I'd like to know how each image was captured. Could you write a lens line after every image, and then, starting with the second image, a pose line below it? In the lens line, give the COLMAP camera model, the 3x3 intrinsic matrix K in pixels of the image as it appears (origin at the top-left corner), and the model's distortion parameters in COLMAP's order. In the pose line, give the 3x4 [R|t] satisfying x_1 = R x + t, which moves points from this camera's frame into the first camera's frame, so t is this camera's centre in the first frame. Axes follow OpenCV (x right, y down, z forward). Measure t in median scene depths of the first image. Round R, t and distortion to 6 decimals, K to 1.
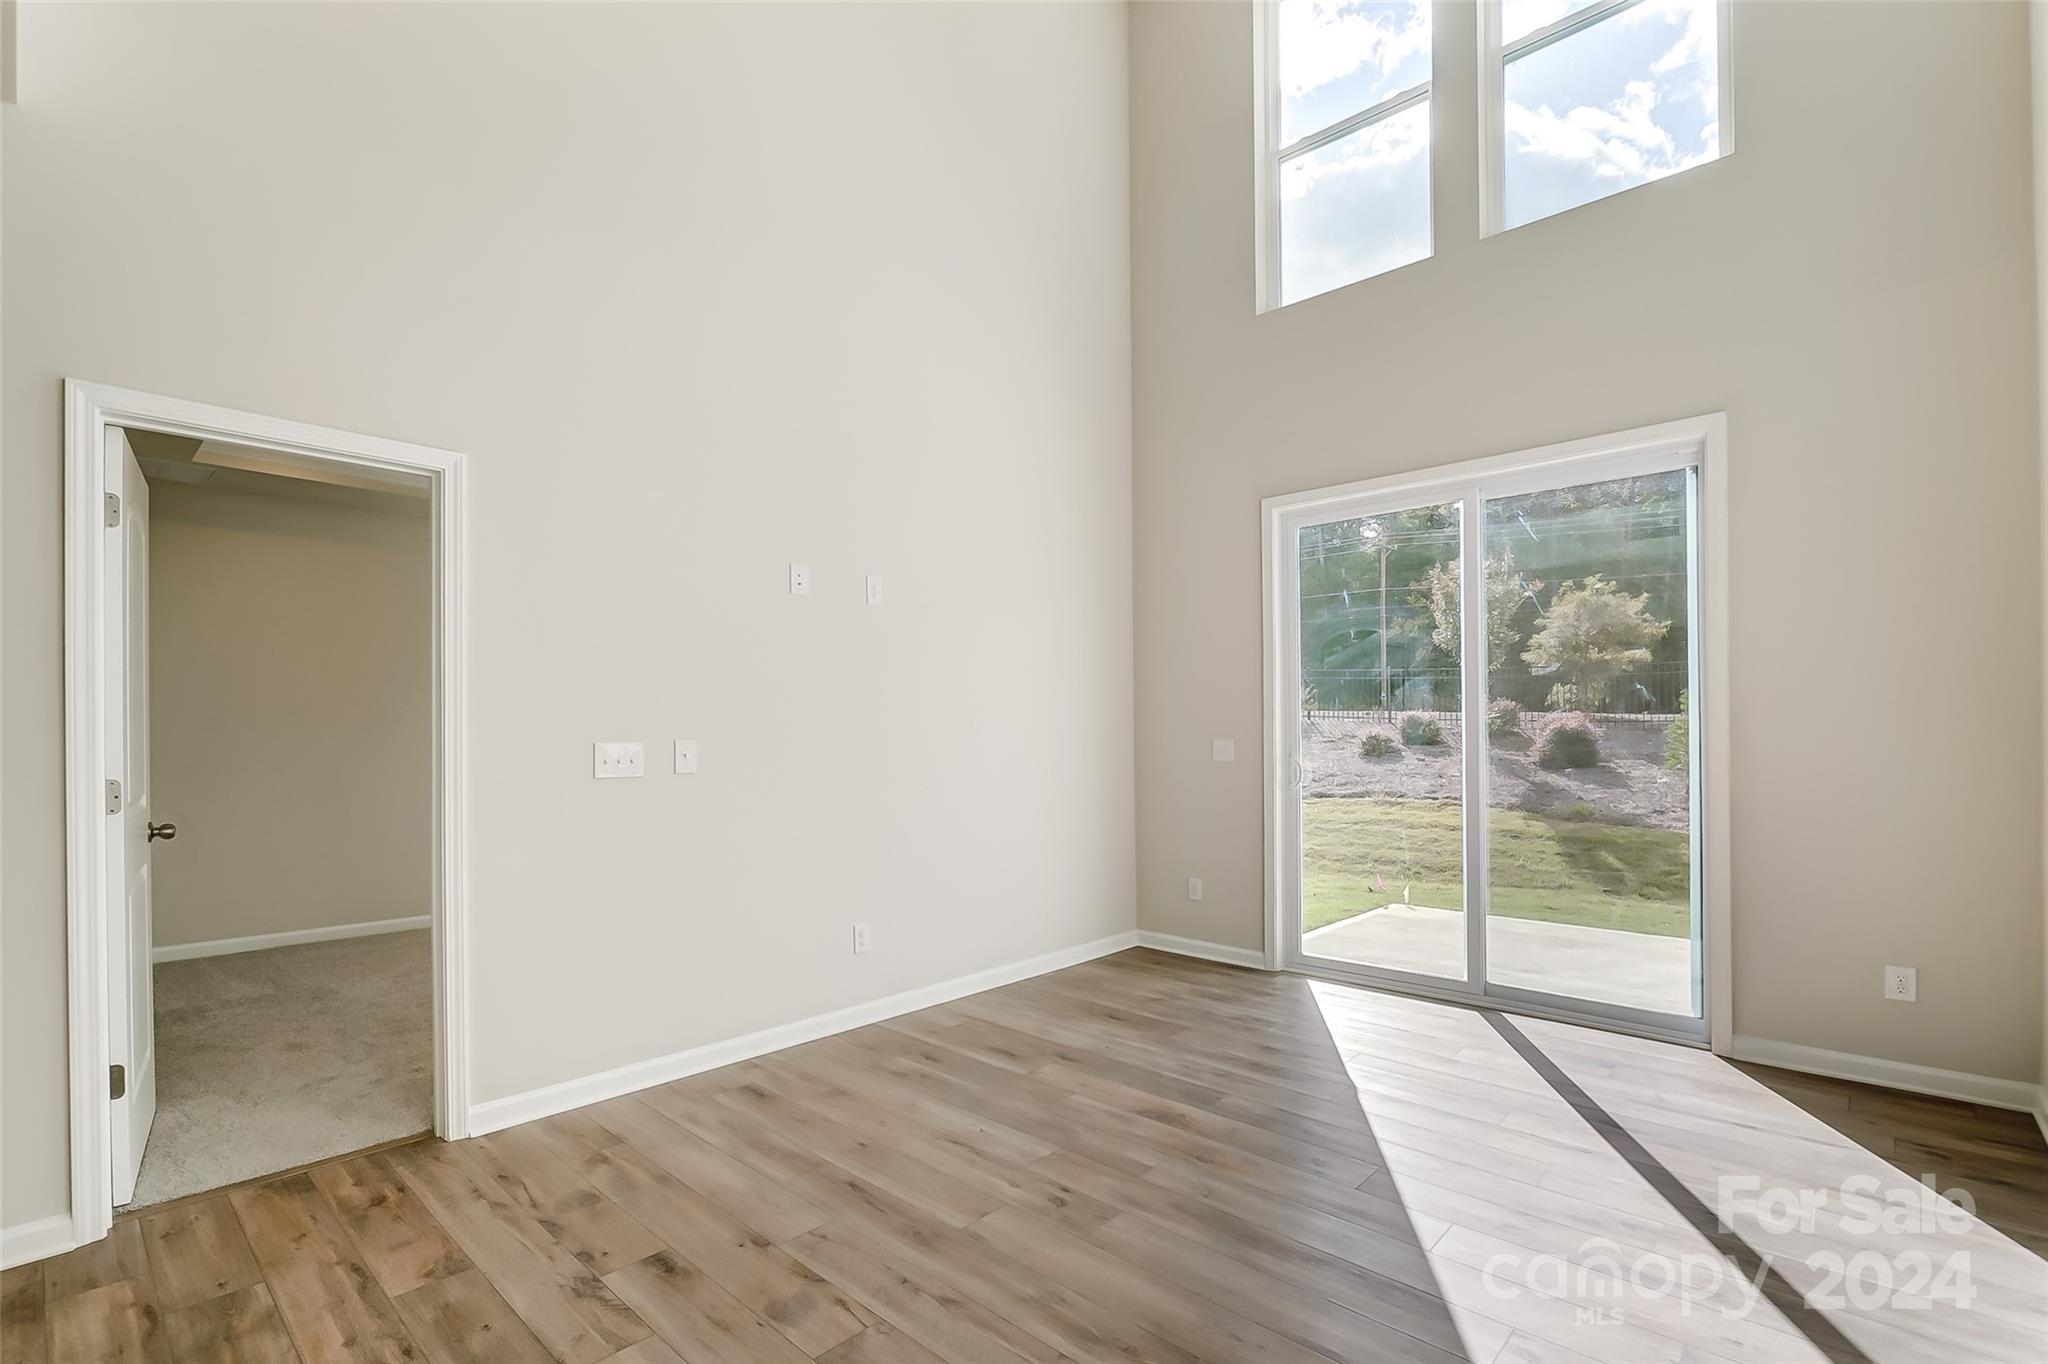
lens RADIAL K [[929.0, 0, 972.9], [0, 929.0, 723.5], [0, 0, 1]] dist [-0.011085, 0.001358]
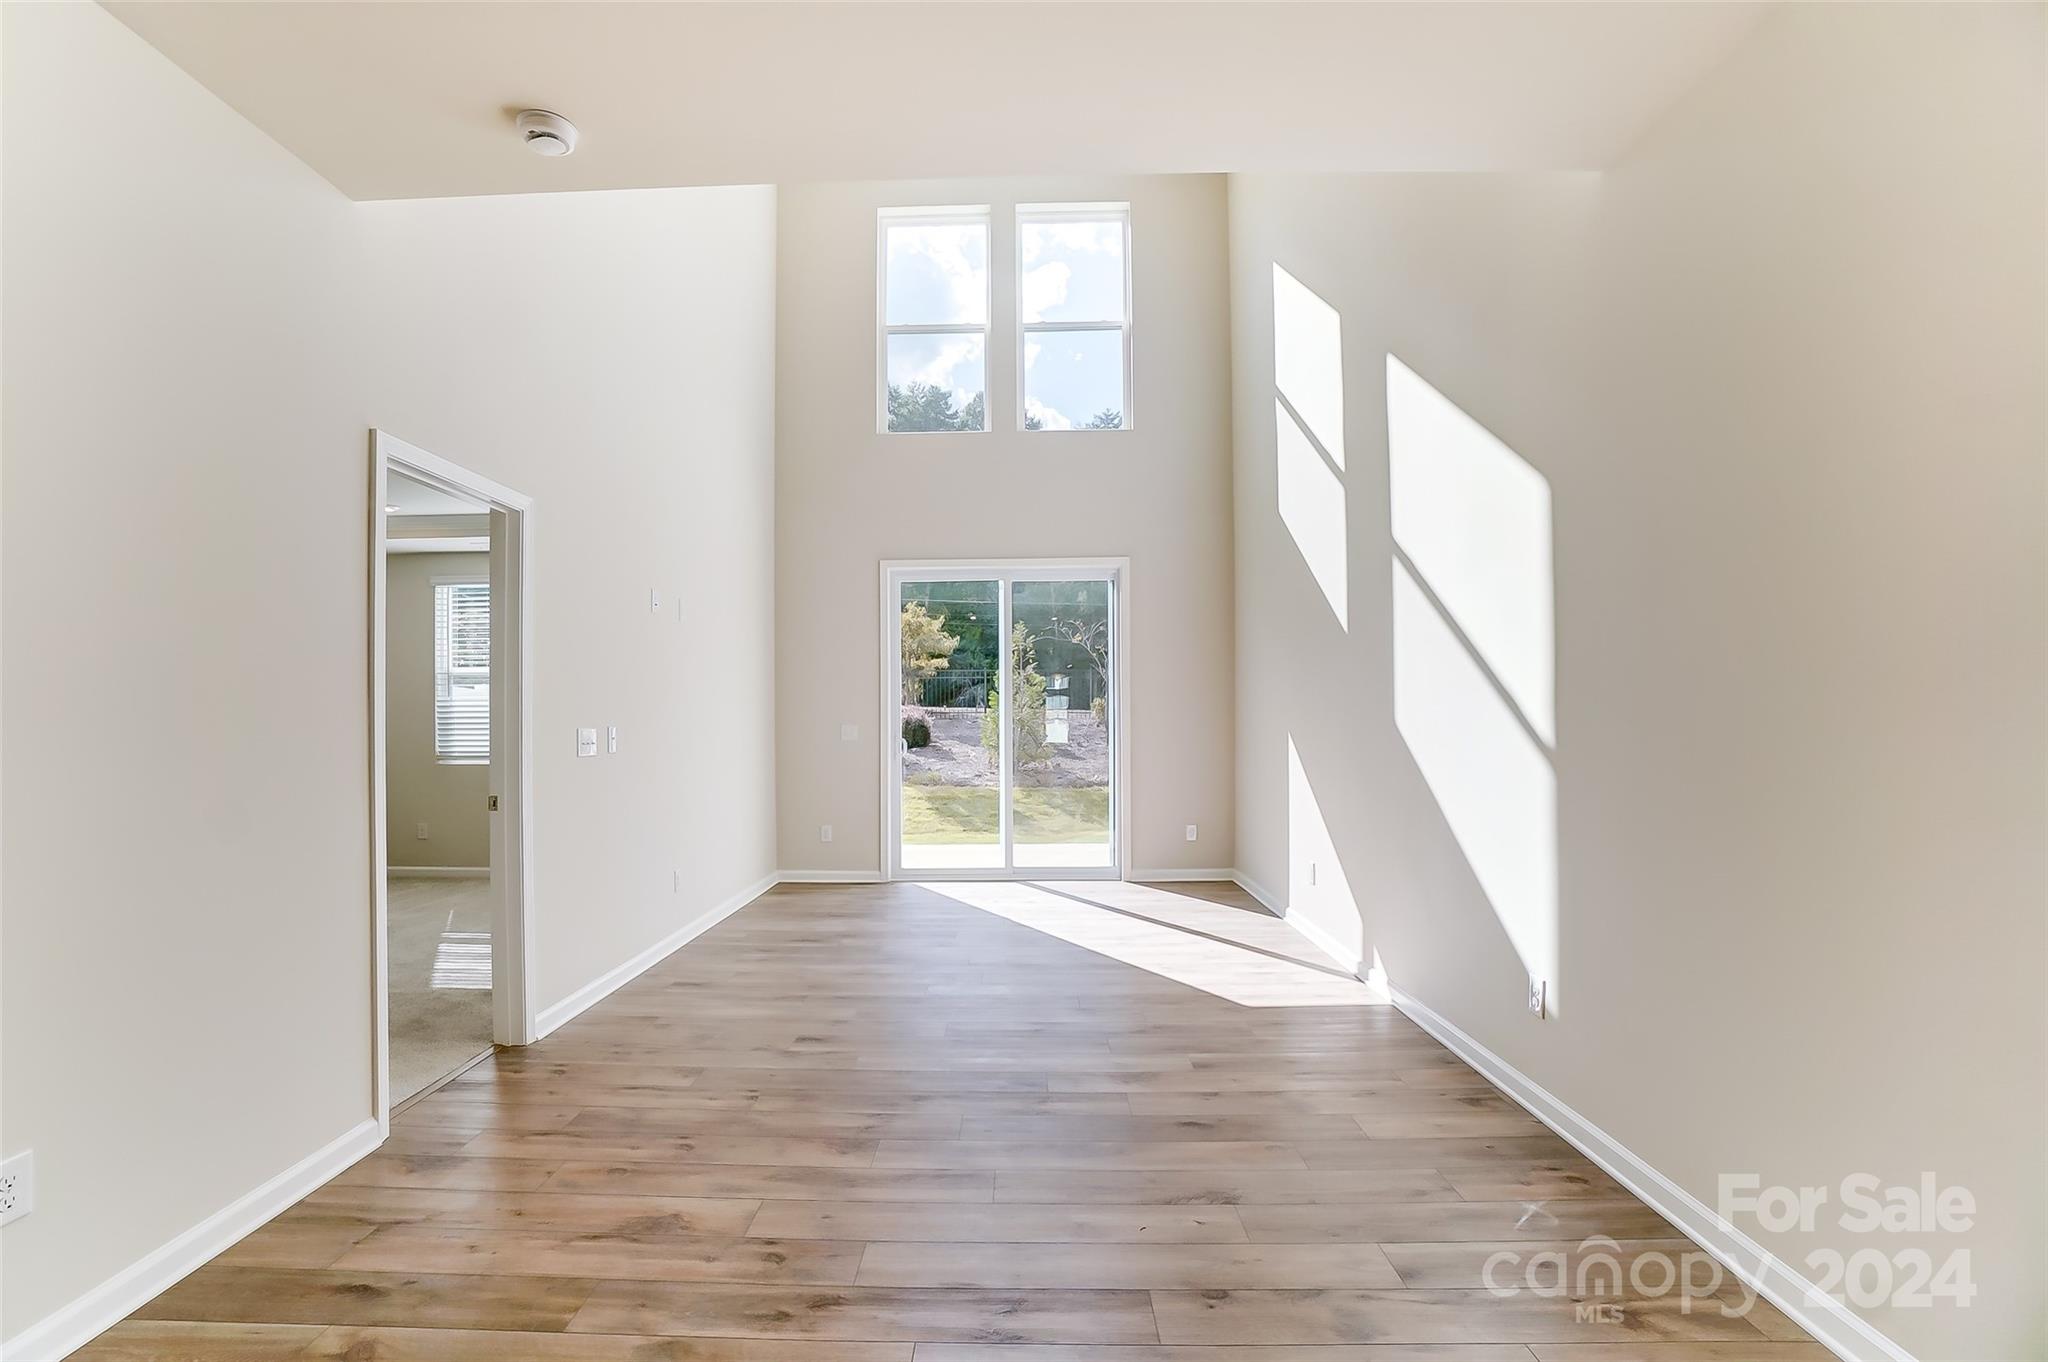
lens RADIAL K [[929.0, 0, 989.3], [0, 929.0, 711.7], [0, 0, 1]] dist [-0.011085, 0.001358]
pose [[0.741496, 0.000904, 0.670957, -0.739246], [0.001680, 0.999993, -0.003205, 0.001815], [-0.670955, 0.003504, 0.741490, -0.278450]]
